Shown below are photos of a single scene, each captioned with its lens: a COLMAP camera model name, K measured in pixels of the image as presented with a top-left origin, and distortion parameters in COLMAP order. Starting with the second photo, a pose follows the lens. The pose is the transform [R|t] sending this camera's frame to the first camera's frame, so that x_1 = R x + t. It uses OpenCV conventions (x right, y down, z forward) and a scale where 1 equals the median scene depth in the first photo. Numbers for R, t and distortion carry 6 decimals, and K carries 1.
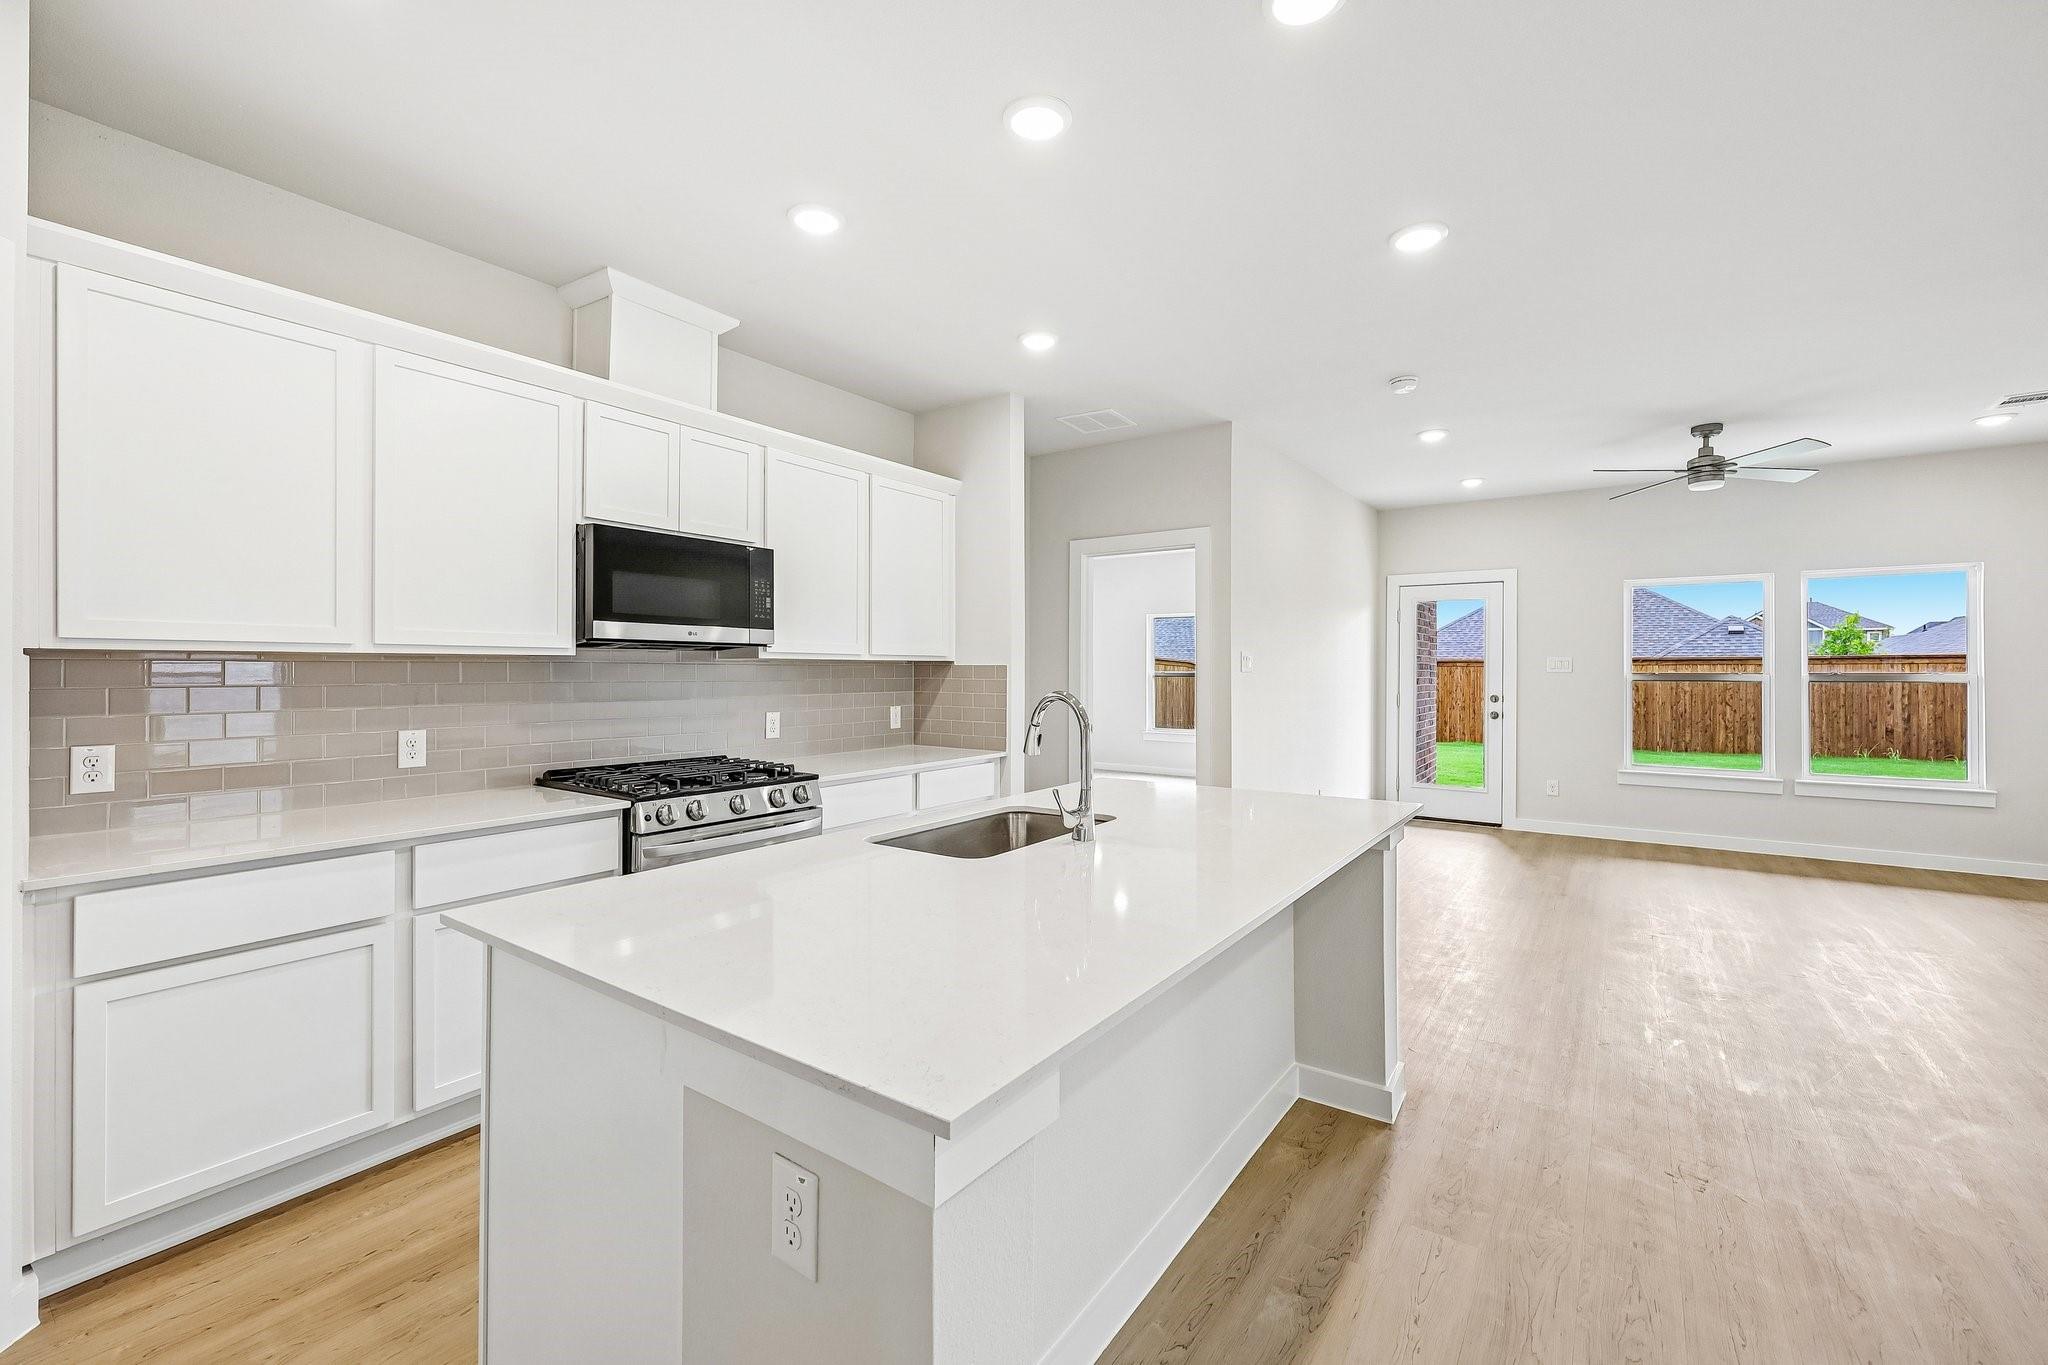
lens RADIAL K [[846.6, 0, 1034.0], [0, 846.6, 671.2], [0, 0, 1]] dist [-0.000677, -0.000056]
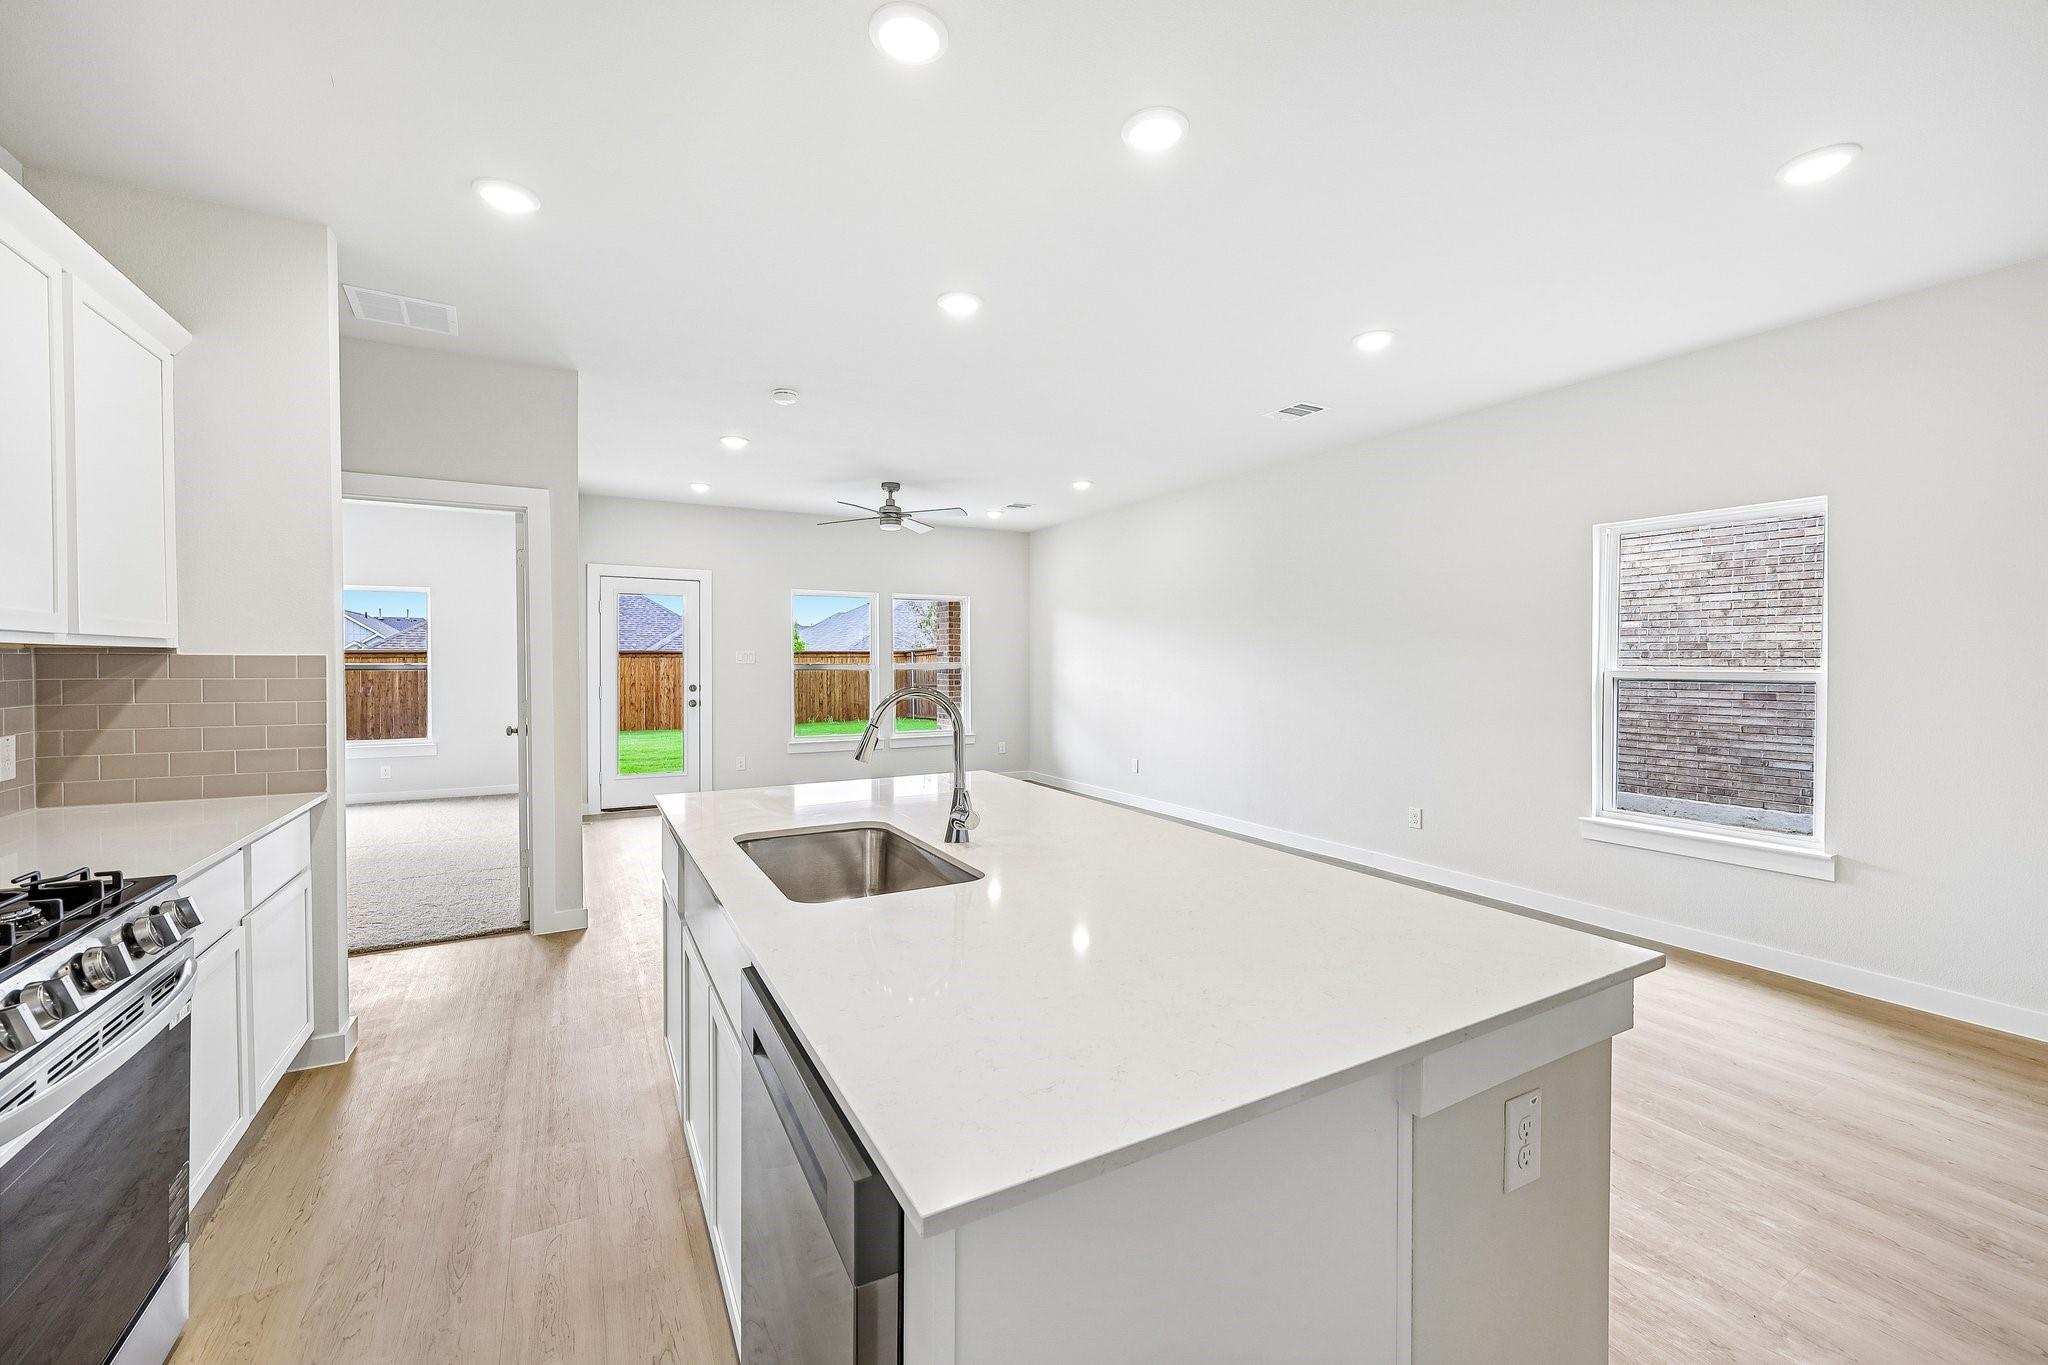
lens RADIAL K [[820.9, 0, 1024.2], [0, 820.9, 676.6], [0, 0, 1]] dist [-0.001815, -0.000096]
pose [[0.434426, -0.017420, 0.900539, -0.314735], [0.001463, 0.999825, 0.018634, -0.002026], [-0.900707, -0.006777, 0.434375, 0.226303]]
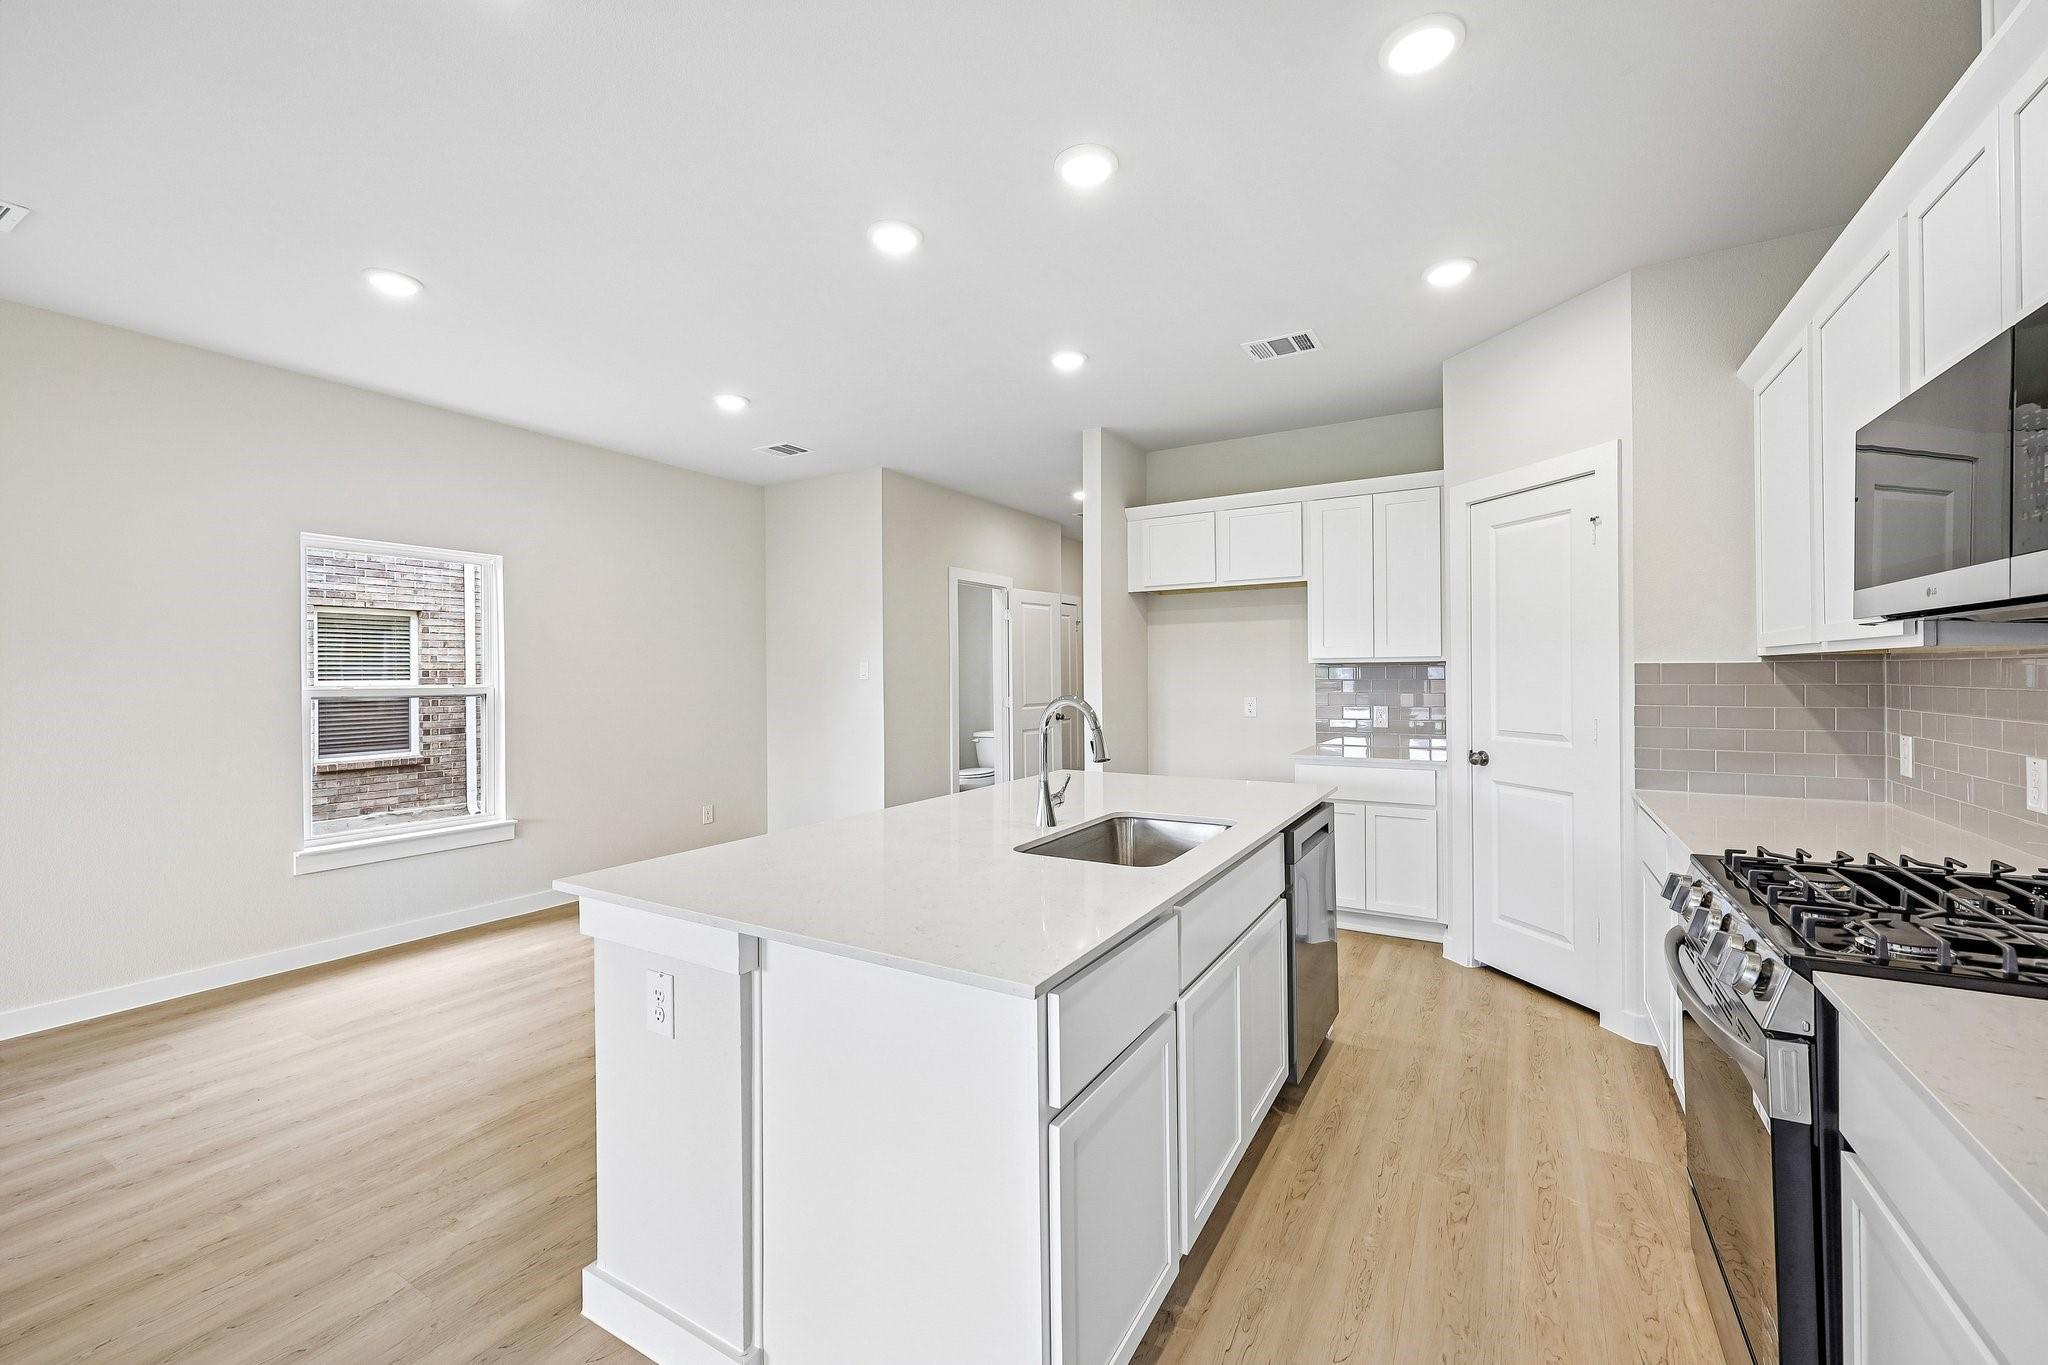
lens RADIAL K [[818.8, 0, 1034.6], [0, 818.8, 671.4], [0, 0, 1]] dist [-0.001849, -0.000056]
pose [[-0.996558, 0.008582, -0.082455, 0.069172], [0.008777, 0.999959, -0.002003, -0.002096], [0.082435, -0.002720, -0.996593, 0.889666]]
